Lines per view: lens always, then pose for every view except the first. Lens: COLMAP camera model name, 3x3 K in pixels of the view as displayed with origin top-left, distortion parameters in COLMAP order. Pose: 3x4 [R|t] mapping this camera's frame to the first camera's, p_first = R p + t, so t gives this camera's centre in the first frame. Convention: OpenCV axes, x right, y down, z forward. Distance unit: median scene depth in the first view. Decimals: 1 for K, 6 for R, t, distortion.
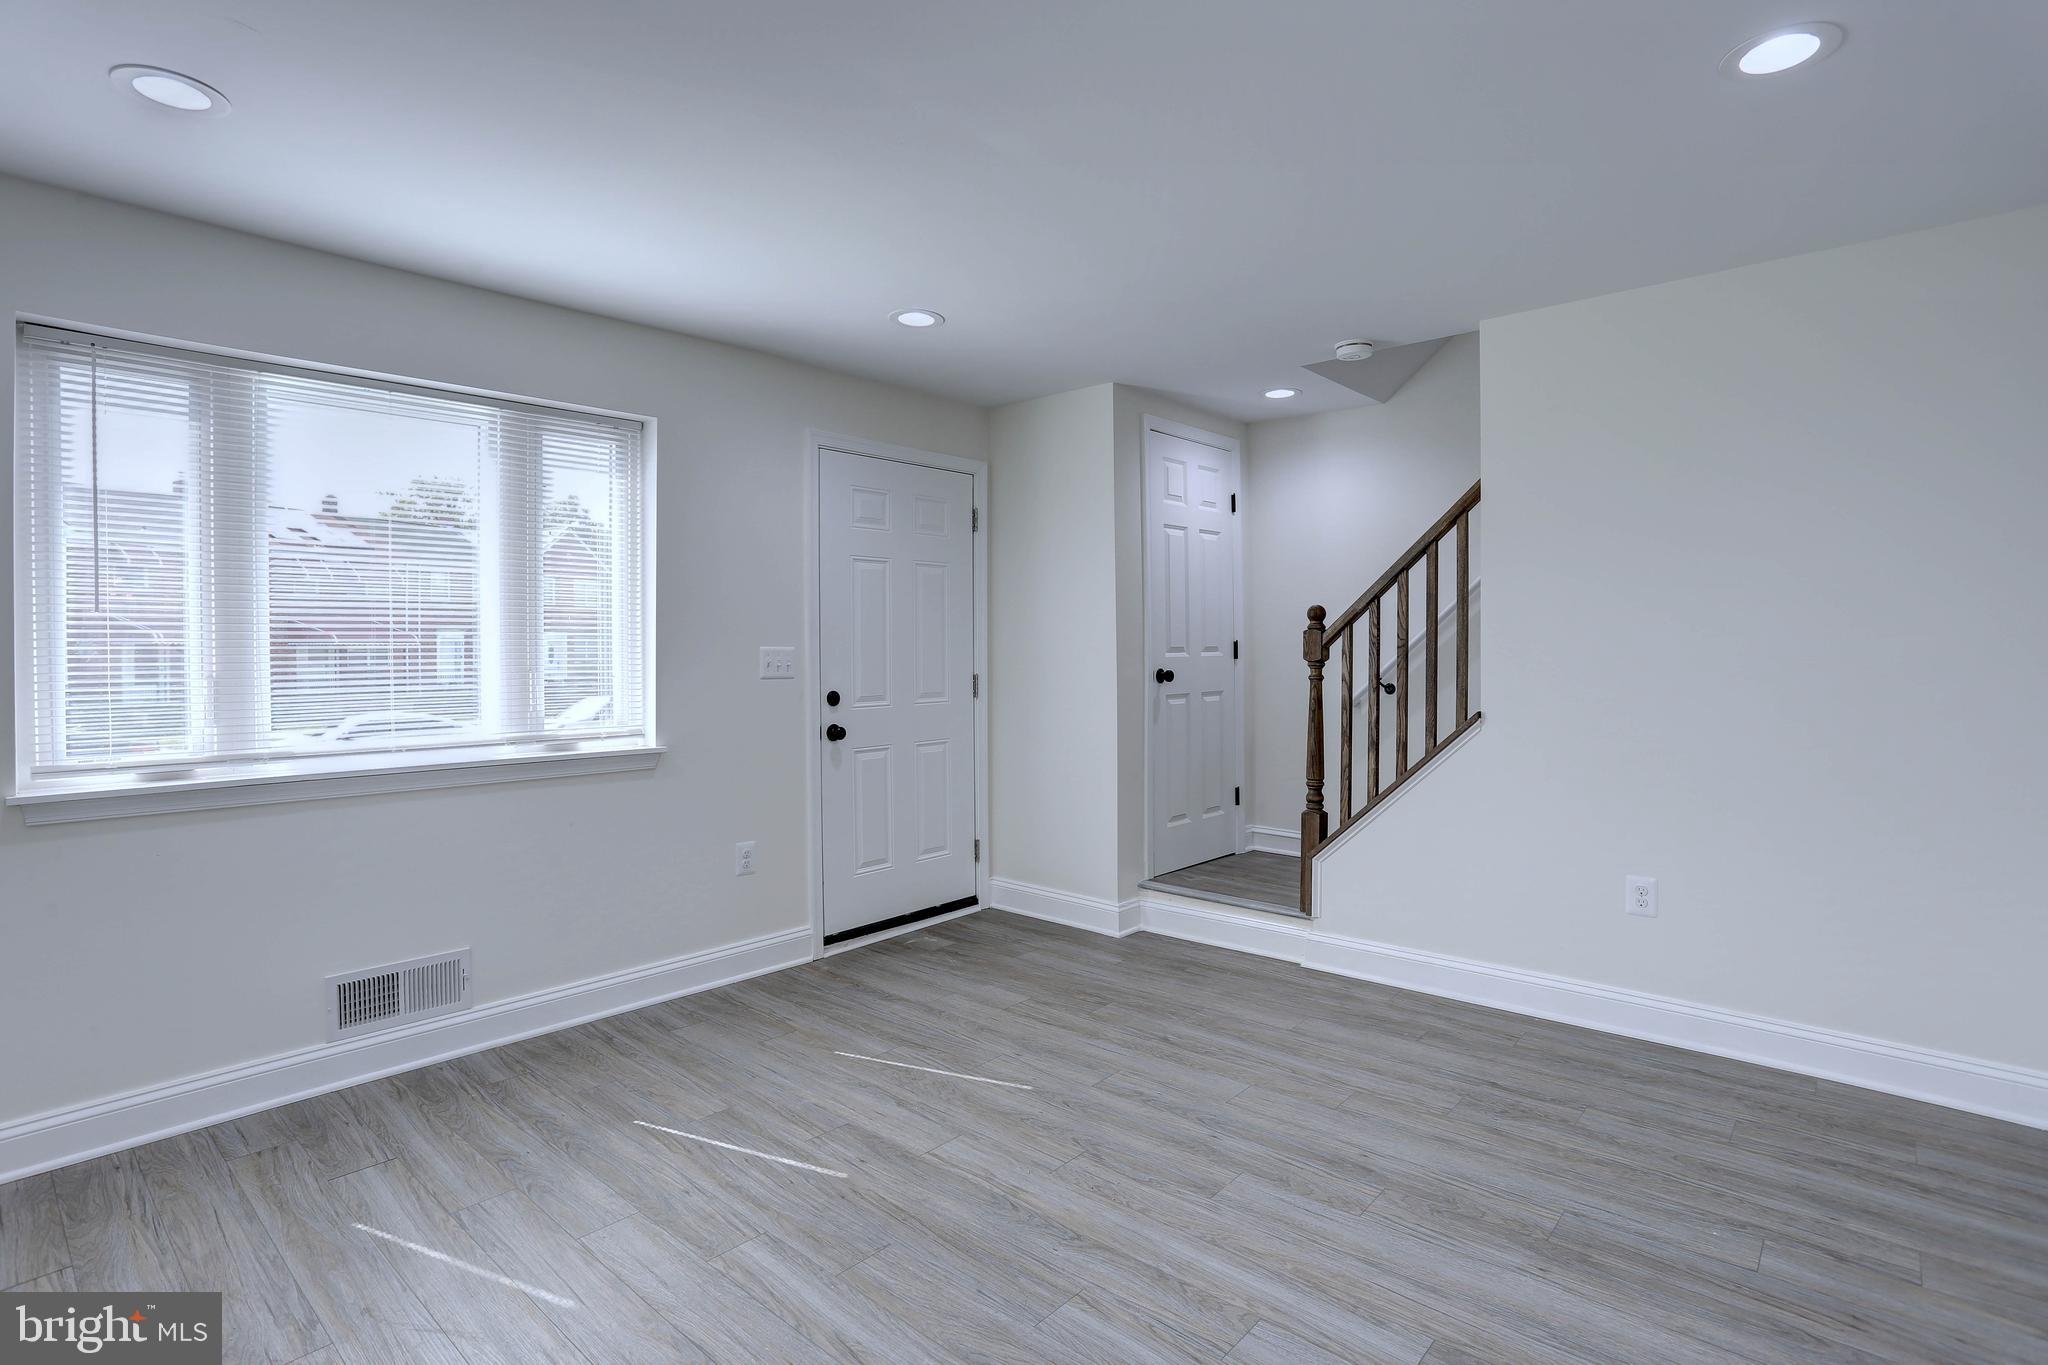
lens RADIAL K [[1009.2, 0, 1026.4], [0, 1009.2, 668.7], [0, 0, 1]] dist [-0.053413, 0.021764]
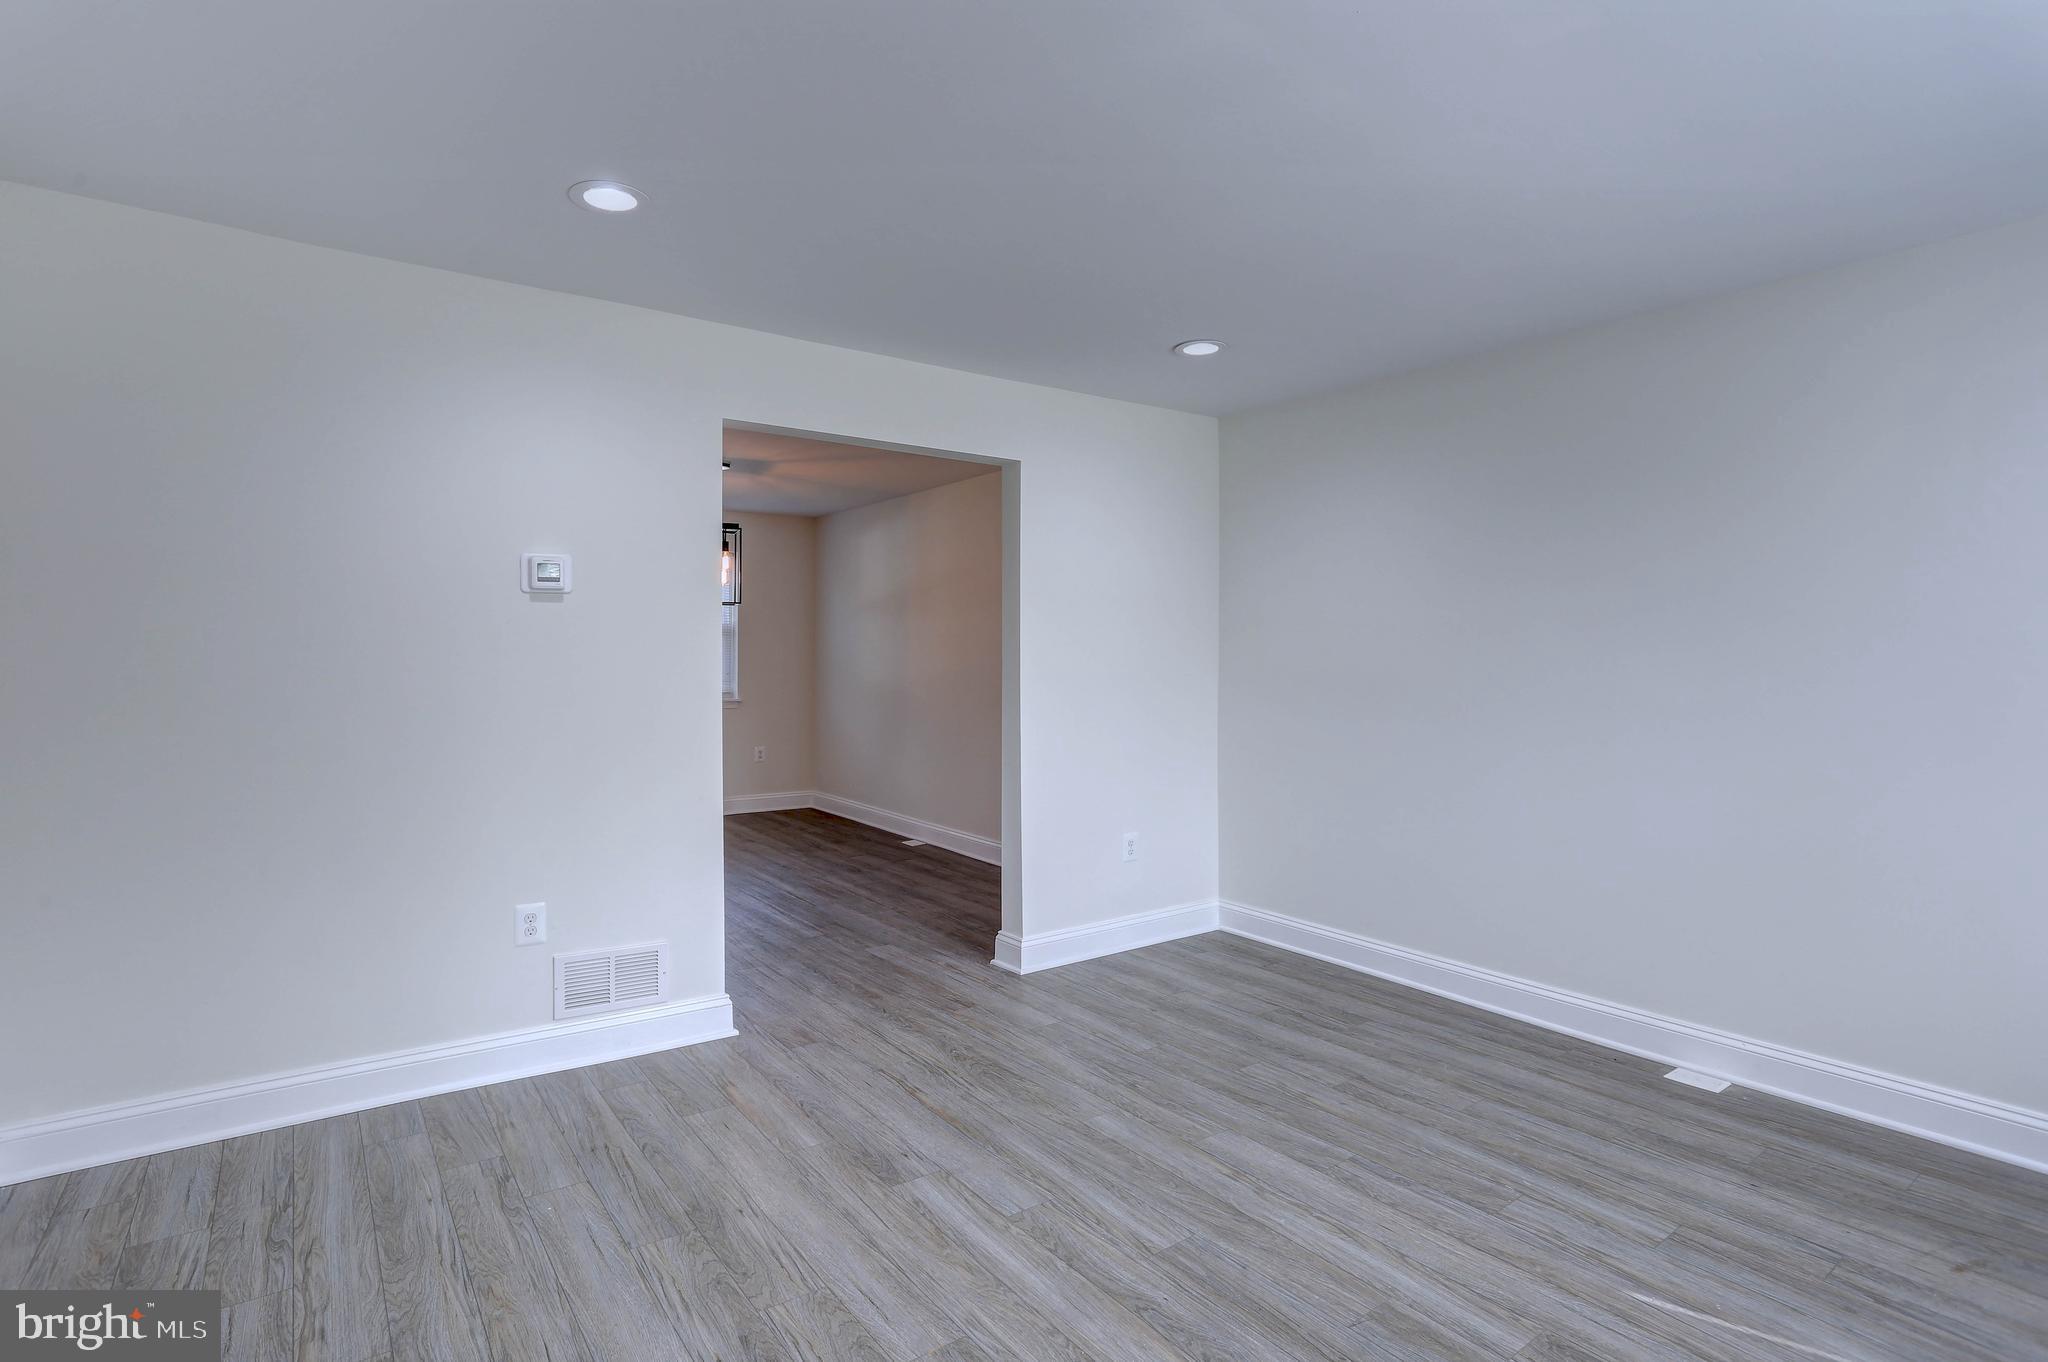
lens RADIAL K [[1009.2, 0, 1019.6], [0, 1009.2, 660.6], [0, 0, 1]] dist [-0.053413, 0.021764]
pose [[-0.976149, -0.005835, 0.217021, -0.029164], [-0.002675, 0.999886, 0.014852, -0.034446], [-0.217083, 0.013917, -0.976054, 1.553480]]
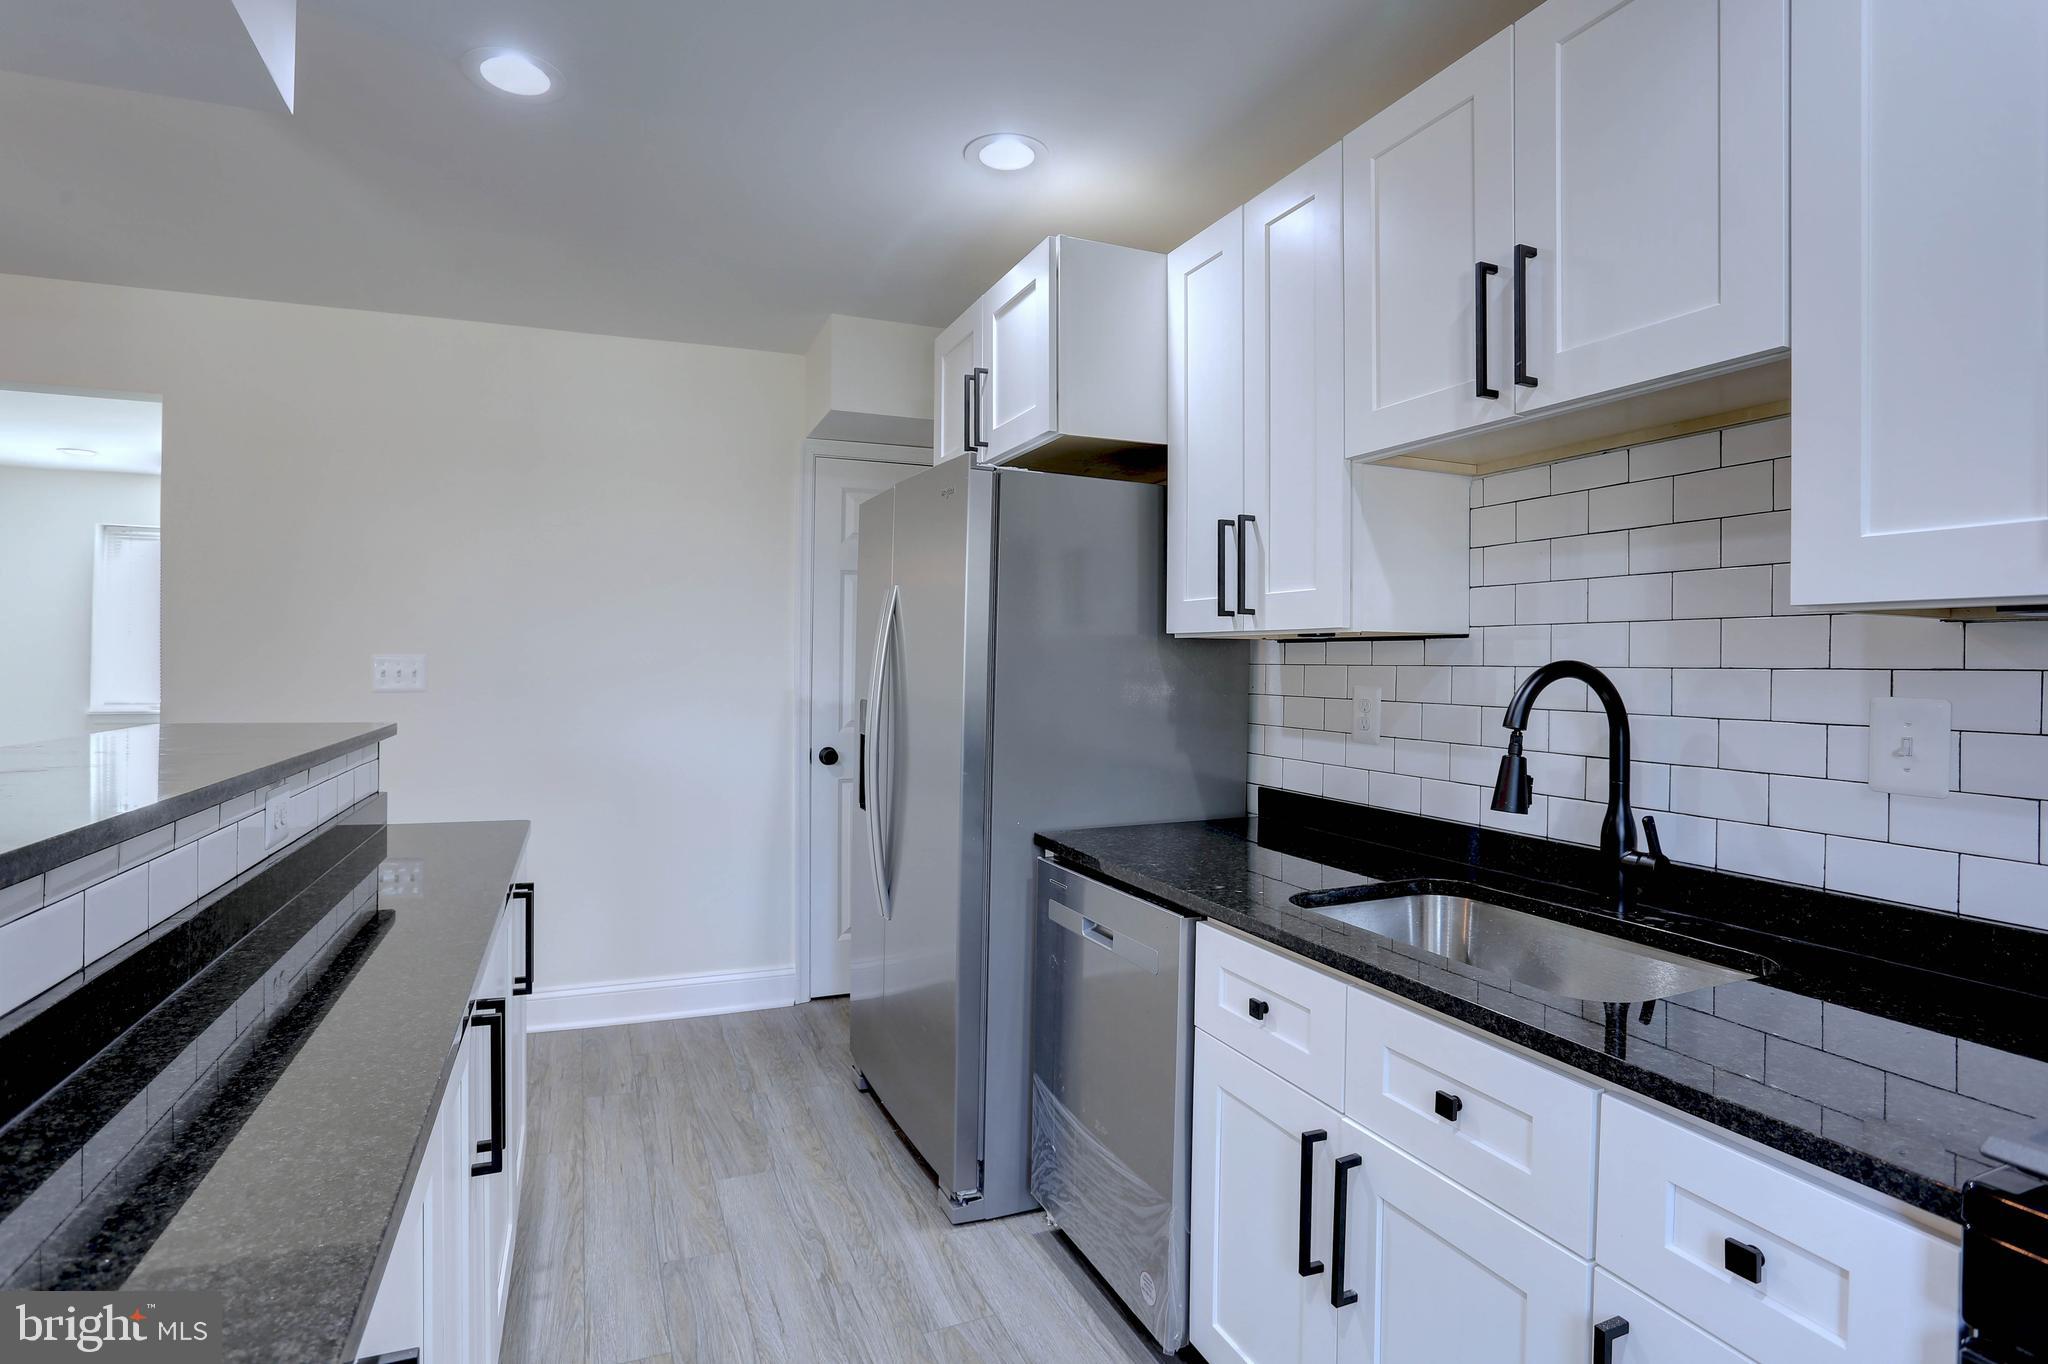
lens RADIAL K [[1009.2, 0, 1046.0], [0, 1009.2, 665.2], [0, 0, 1]] dist [-0.053413, 0.021764]
pose [[0.898777, 0.015776, -0.438123, 0.331541], [-0.026170, 0.999501, -0.017695, -0.006267], [0.437625, 0.027370, 0.898741, 0.321929]]
